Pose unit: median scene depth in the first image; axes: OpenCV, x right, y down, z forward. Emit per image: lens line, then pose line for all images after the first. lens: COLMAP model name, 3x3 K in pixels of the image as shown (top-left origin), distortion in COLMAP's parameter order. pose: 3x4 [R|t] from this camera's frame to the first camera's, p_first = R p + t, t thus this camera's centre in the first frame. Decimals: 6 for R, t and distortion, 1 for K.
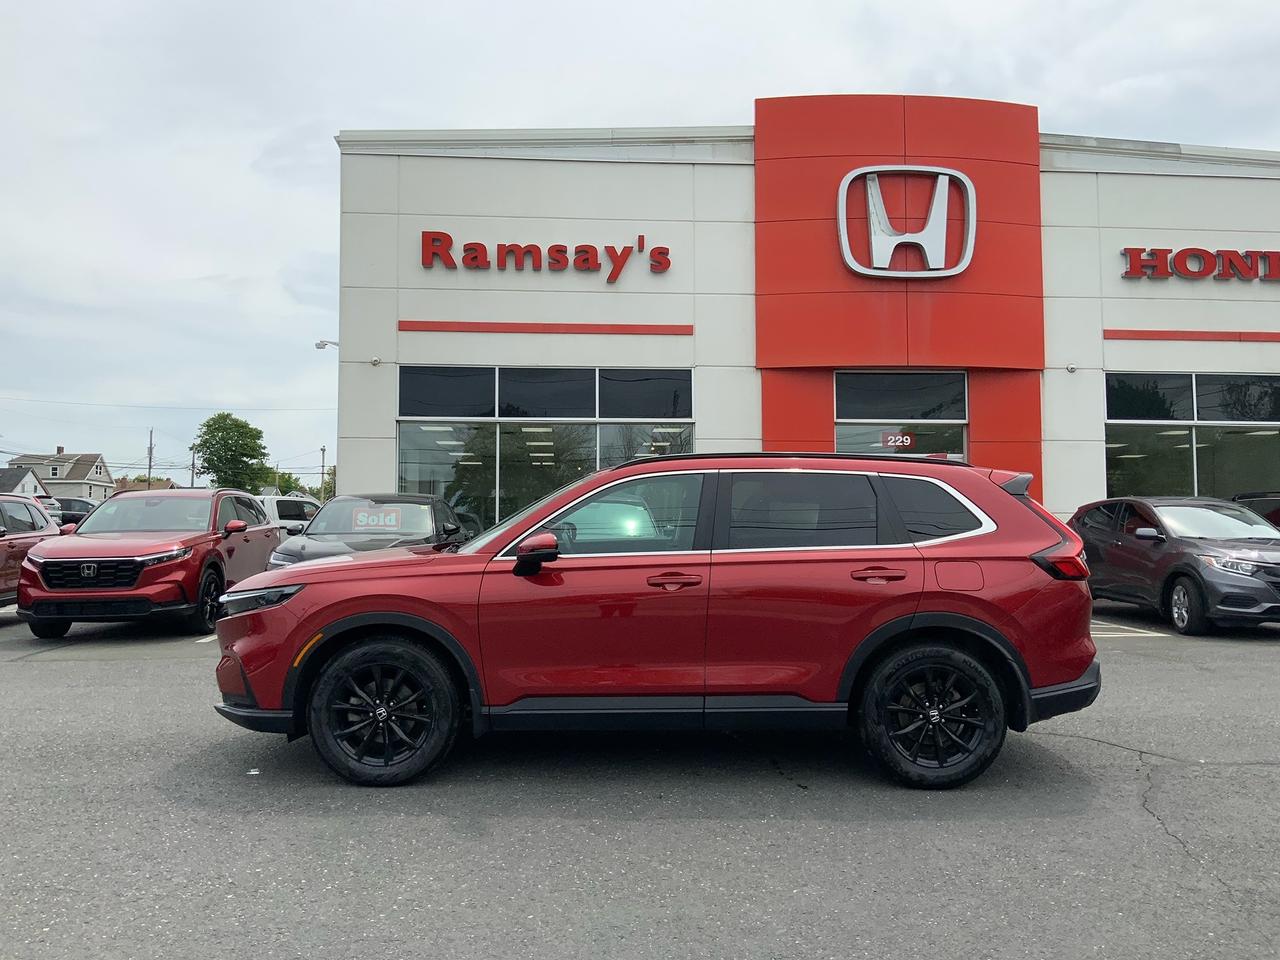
lens RADIAL K [[1061.1, 0, 641.6], [0, 1061.1, 487.9], [0, 0, 1]] dist [0.064923, -0.137692]
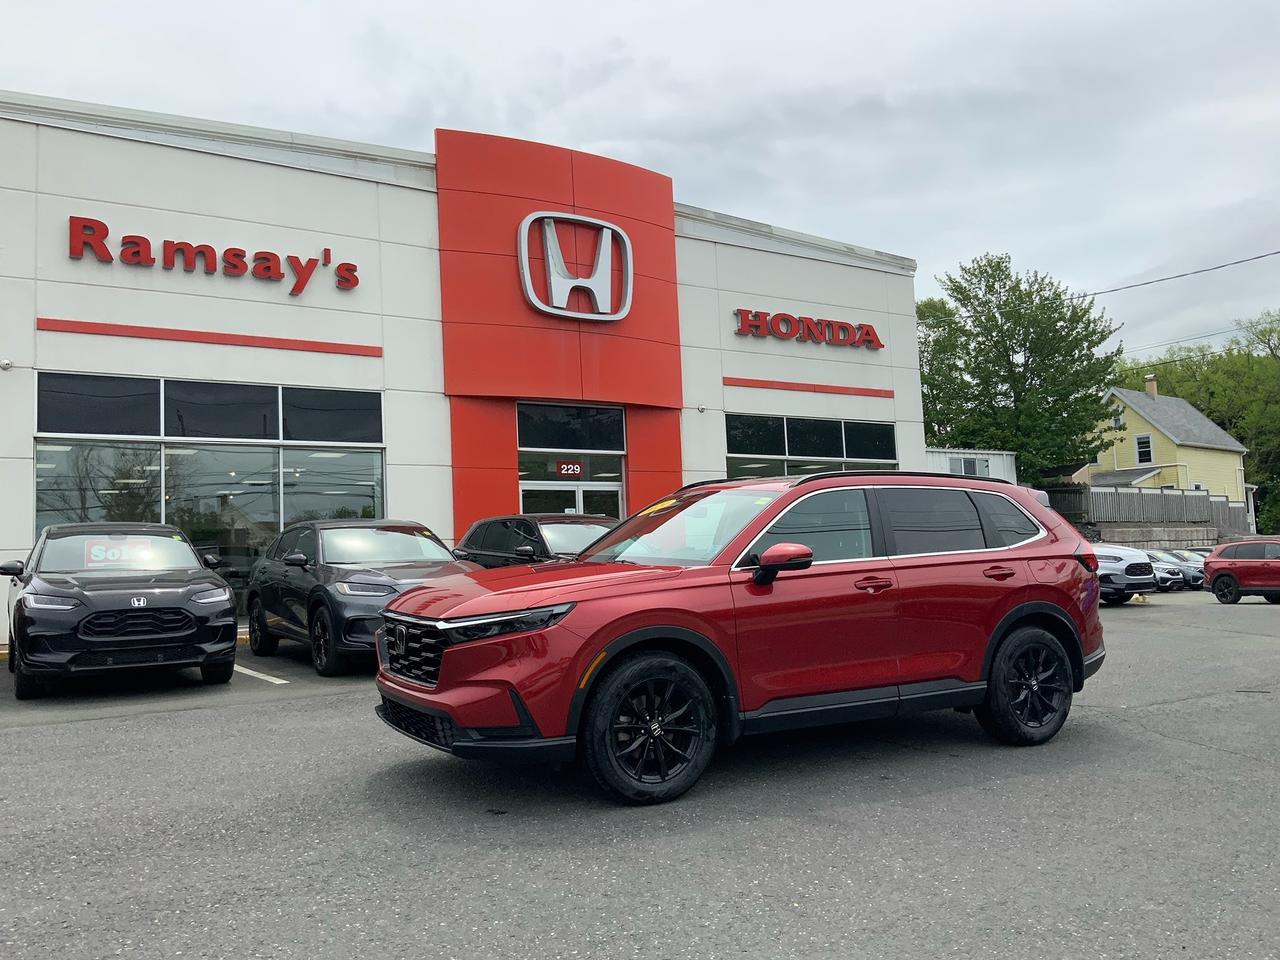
lens RADIAL K [[1061.1, 0, 651.3], [0, 1061.1, 477.3], [0, 0, 1]] dist [0.064923, -0.137692]
pose [[0.867685, 0.009794, 0.497019, -0.221196], [0.010200, 0.999245, -0.037496, 0.004359], [-0.497010, 0.037604, 0.866929, 0.040338]]
